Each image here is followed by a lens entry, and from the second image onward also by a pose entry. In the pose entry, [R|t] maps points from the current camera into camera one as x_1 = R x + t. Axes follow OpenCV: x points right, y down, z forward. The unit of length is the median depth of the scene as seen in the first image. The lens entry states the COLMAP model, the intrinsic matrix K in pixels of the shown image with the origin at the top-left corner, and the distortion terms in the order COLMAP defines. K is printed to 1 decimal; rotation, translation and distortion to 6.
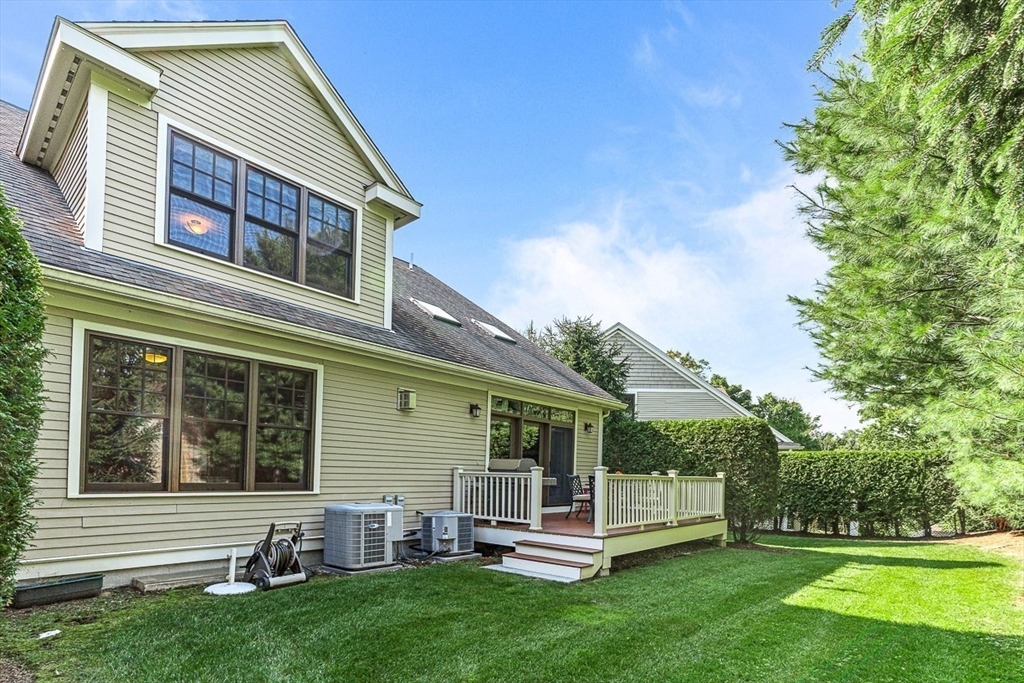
lens RADIAL K [[493.0, 0, 515.8], [0, 493.0, 342.2], [0, 0, 1]] dist [-0.009392, 0.002185]
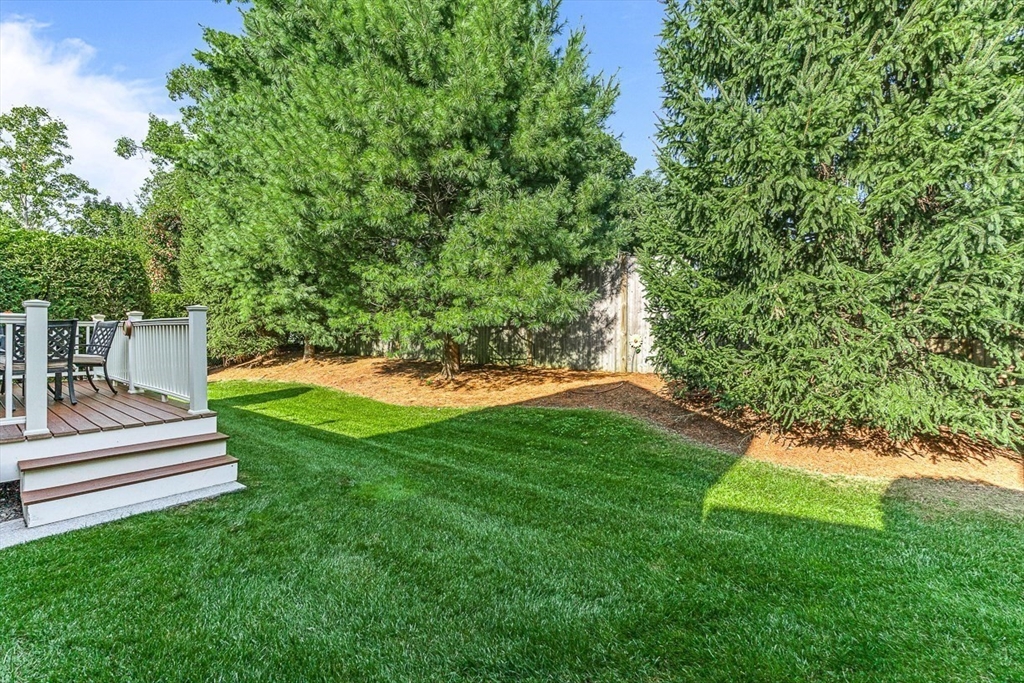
lens RADIAL K [[493.0, 0, 515.2], [0, 493.0, 340.6], [0, 0, 1]] dist [-0.009392, 0.002185]
pose [[0.005391, -0.041064, 0.999142, -0.271601], [-0.269876, 0.962022, 0.040995, 0.107158], [-0.962880, -0.269866, -0.005896, 0.402451]]
